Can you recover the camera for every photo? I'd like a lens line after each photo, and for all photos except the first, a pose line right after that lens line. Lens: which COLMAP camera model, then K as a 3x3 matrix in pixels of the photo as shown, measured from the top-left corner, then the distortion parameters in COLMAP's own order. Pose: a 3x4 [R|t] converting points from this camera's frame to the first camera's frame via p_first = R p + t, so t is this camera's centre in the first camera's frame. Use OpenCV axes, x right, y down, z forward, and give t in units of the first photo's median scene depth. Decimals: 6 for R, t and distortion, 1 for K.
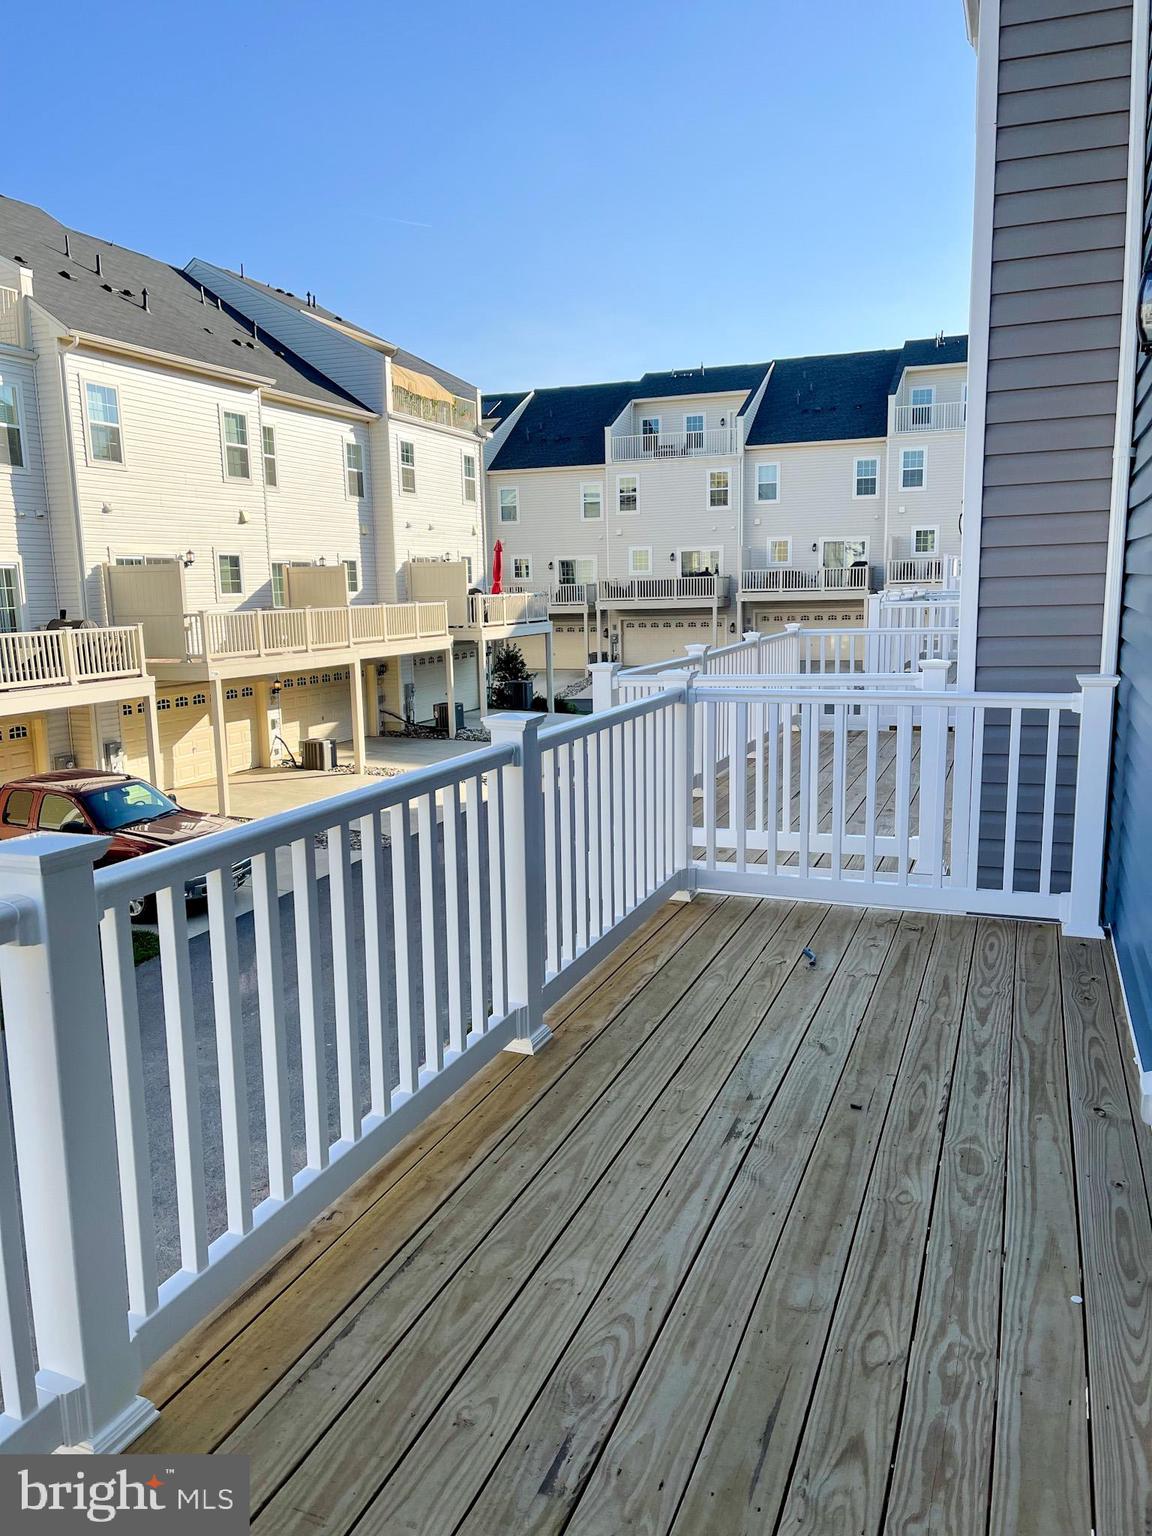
lens RADIAL K [[1172.5, 0, 572.5], [0, 1172.5, 767.3], [0, 0, 1]] dist [0.050726, -0.061422]
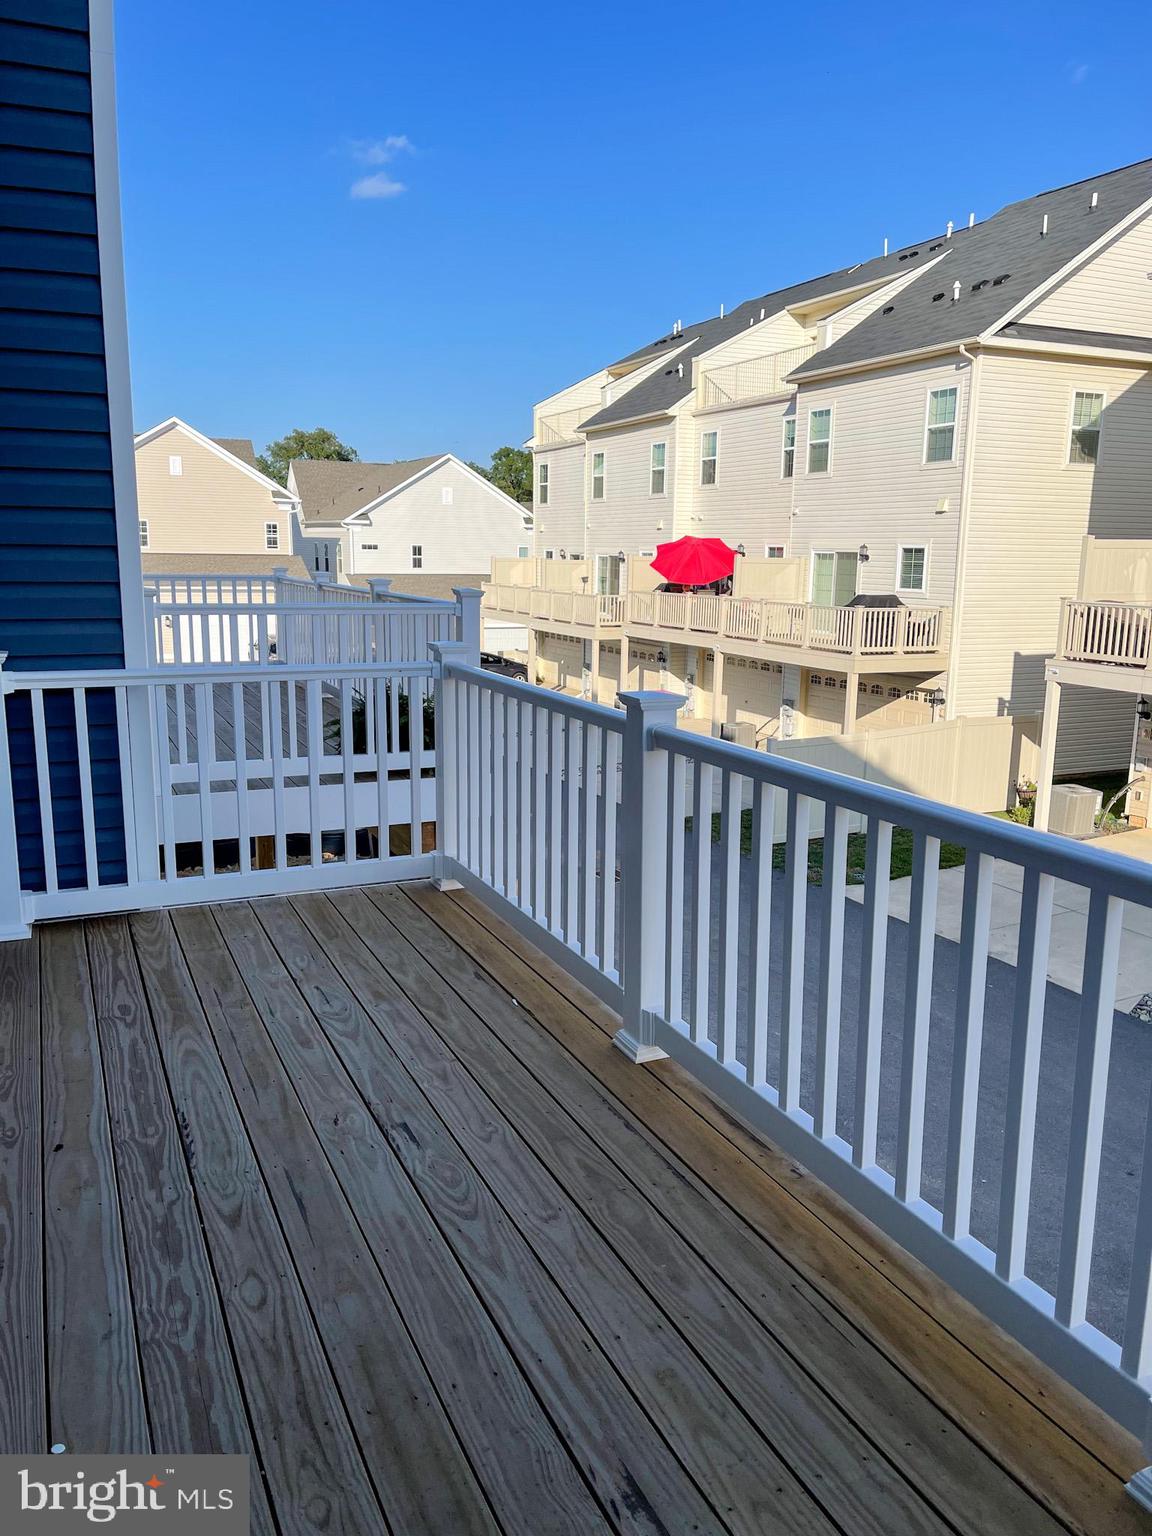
lens RADIAL K [[1172.5, 0, 573.4], [0, 1172.5, 768.3], [0, 0, 1]] dist [0.050726, -0.061422]
pose [[-0.704373, 0.140786, -0.695728, 0.680835], [-0.108422, 0.947294, 0.301461, -0.270426], [0.701501, 0.287773, -0.651984, 1.658736]]
